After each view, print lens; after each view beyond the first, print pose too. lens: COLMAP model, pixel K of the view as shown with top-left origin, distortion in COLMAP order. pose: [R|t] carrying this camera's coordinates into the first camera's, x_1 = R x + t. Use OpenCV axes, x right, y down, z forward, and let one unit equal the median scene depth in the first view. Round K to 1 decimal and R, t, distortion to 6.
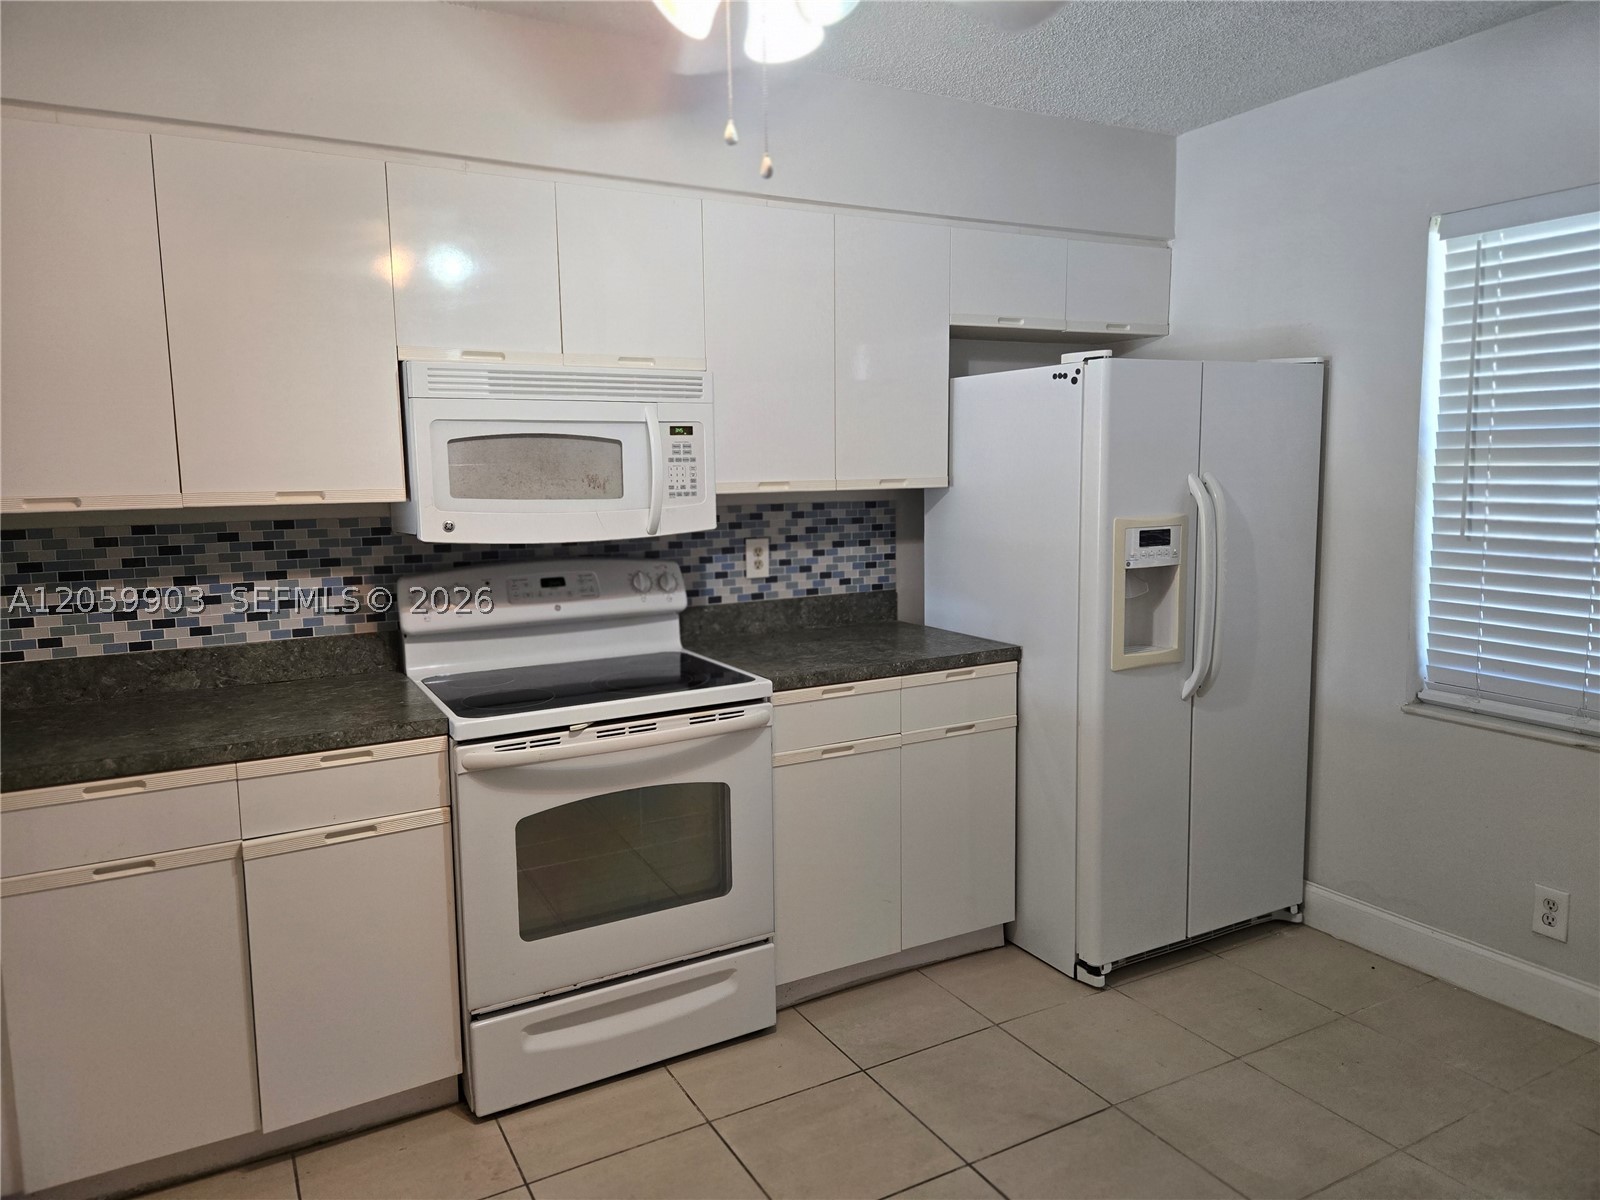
lens RADIAL K [[1081.4, 0, 798.6], [0, 1081.4, 601.8], [0, 0, 1]] dist [-0.006700, -0.004666]
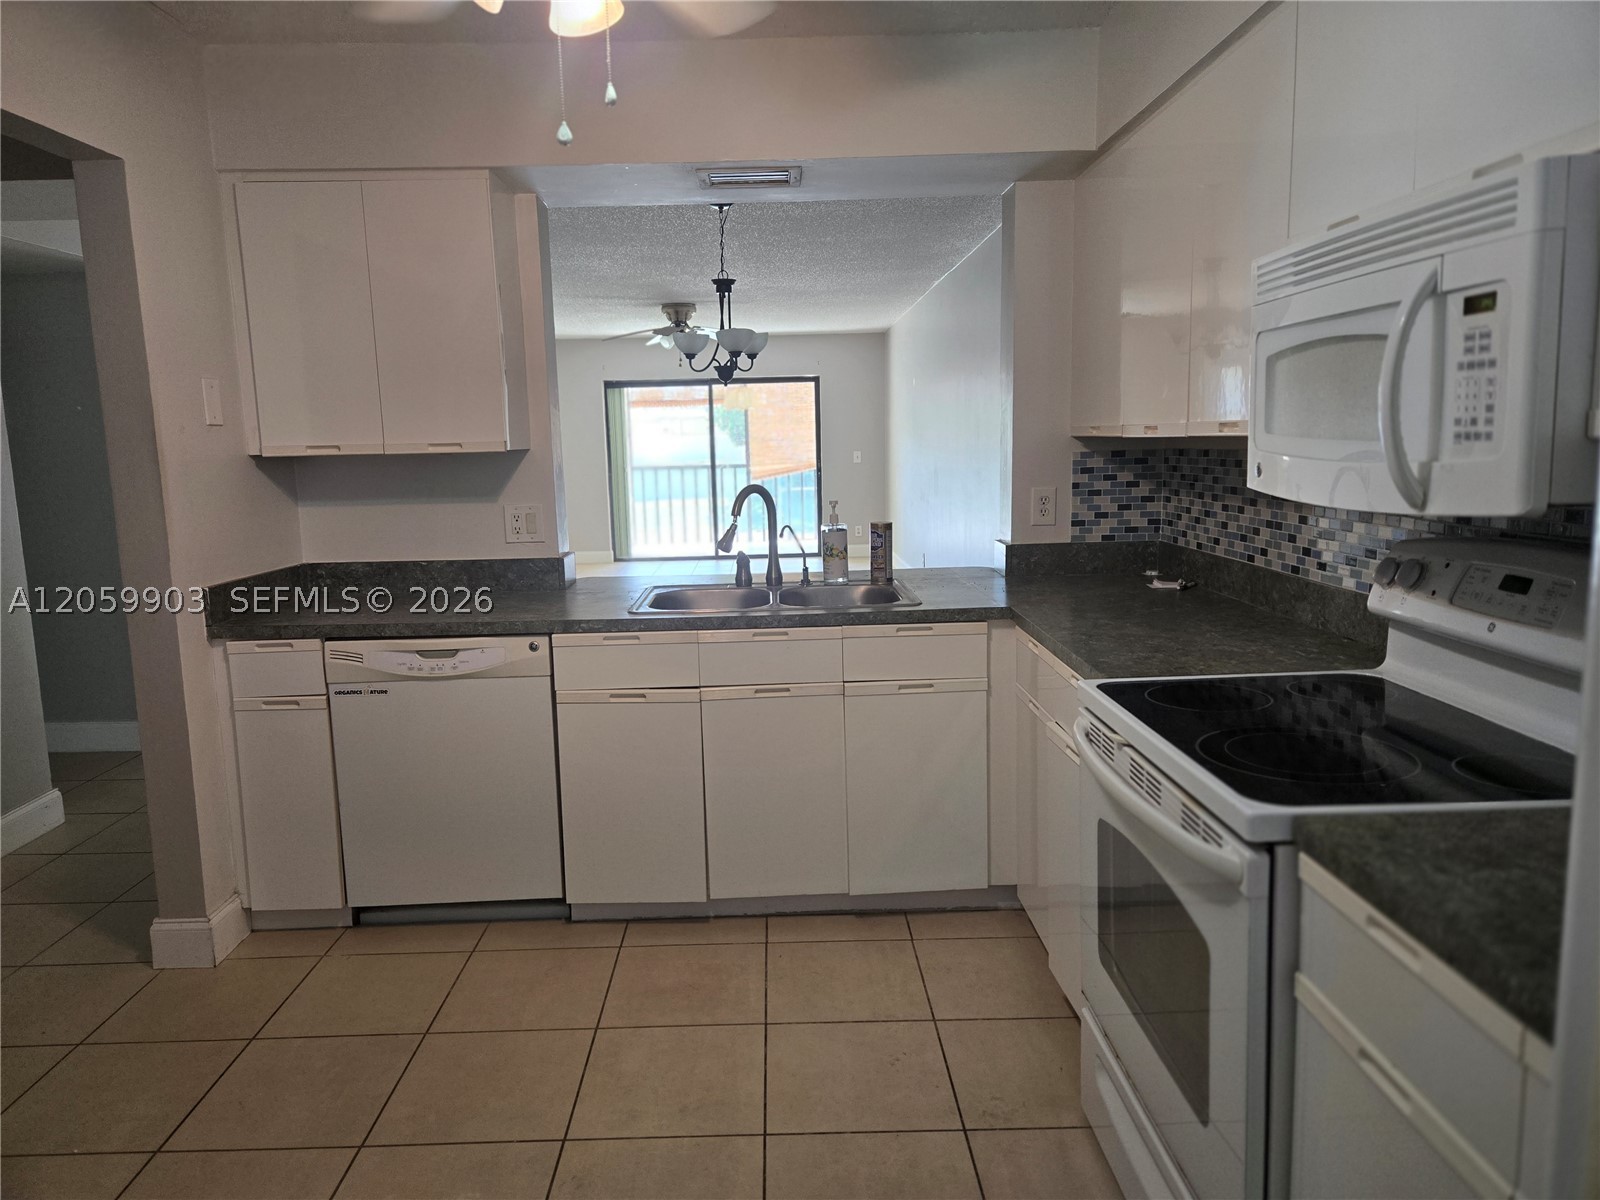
lens RADIAL K [[1081.4, 0, 797.9], [0, 1081.4, 591.9], [0, 0, 1]] dist [-0.006700, -0.004666]
pose [[-0.467327, 0.153888, -0.870589, 0.468238], [-0.075040, 0.974276, 0.212497, -0.111892], [0.880894, 0.164634, -0.443757, 0.961984]]
